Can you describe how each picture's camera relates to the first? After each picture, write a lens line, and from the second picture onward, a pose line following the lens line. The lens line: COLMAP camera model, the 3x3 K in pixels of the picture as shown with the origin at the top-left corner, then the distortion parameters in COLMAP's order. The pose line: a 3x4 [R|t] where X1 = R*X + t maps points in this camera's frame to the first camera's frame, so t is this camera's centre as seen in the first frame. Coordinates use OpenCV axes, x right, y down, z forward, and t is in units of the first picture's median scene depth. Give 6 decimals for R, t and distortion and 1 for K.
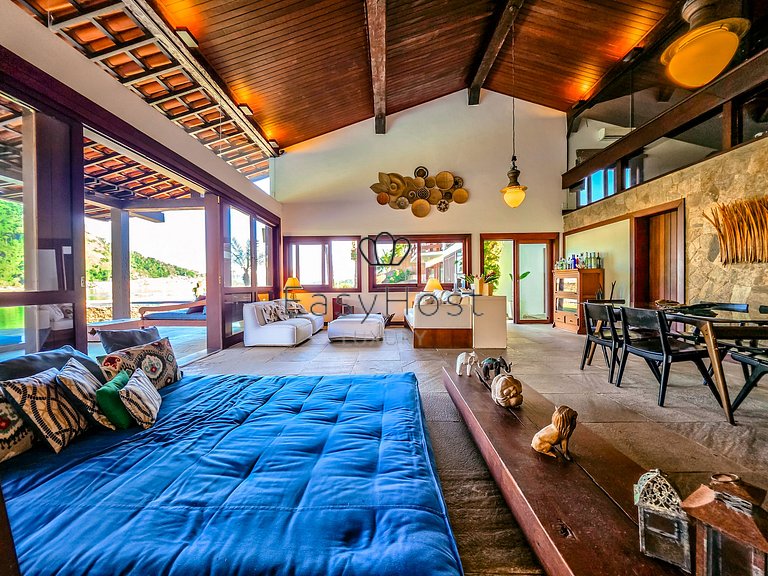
lens RADIAL K [[307.8, 0, 380.2], [0, 307.8, 287.3], [0, 0, 1]] dist [-0.000068, -0.000287]
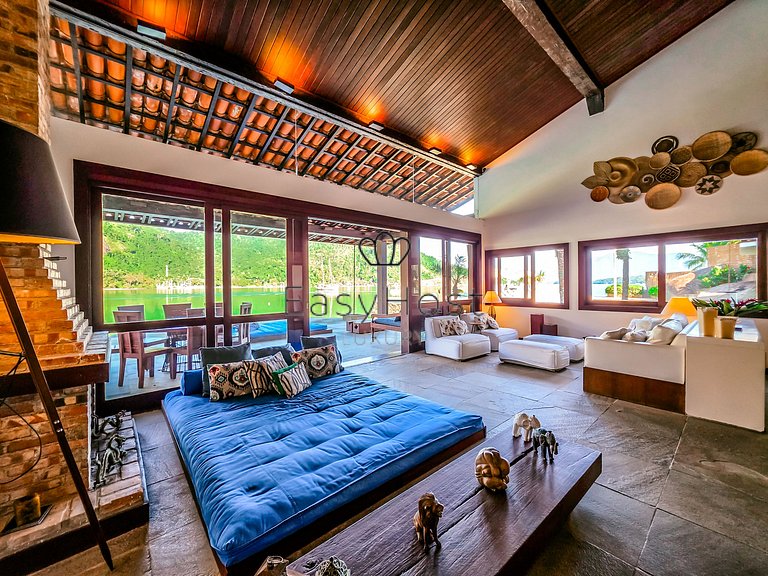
lens RADIAL K [[307.8, 0, 381.2], [0, 307.8, 286.1], [0, 0, 1]] dist [-0.000068, -0.000287]
pose [[0.671304, 0.004910, -0.741166, 0.274984], [-0.003911, 0.999988, 0.003083, -0.060902], [0.741172, 0.000829, 0.671315, 0.054922]]
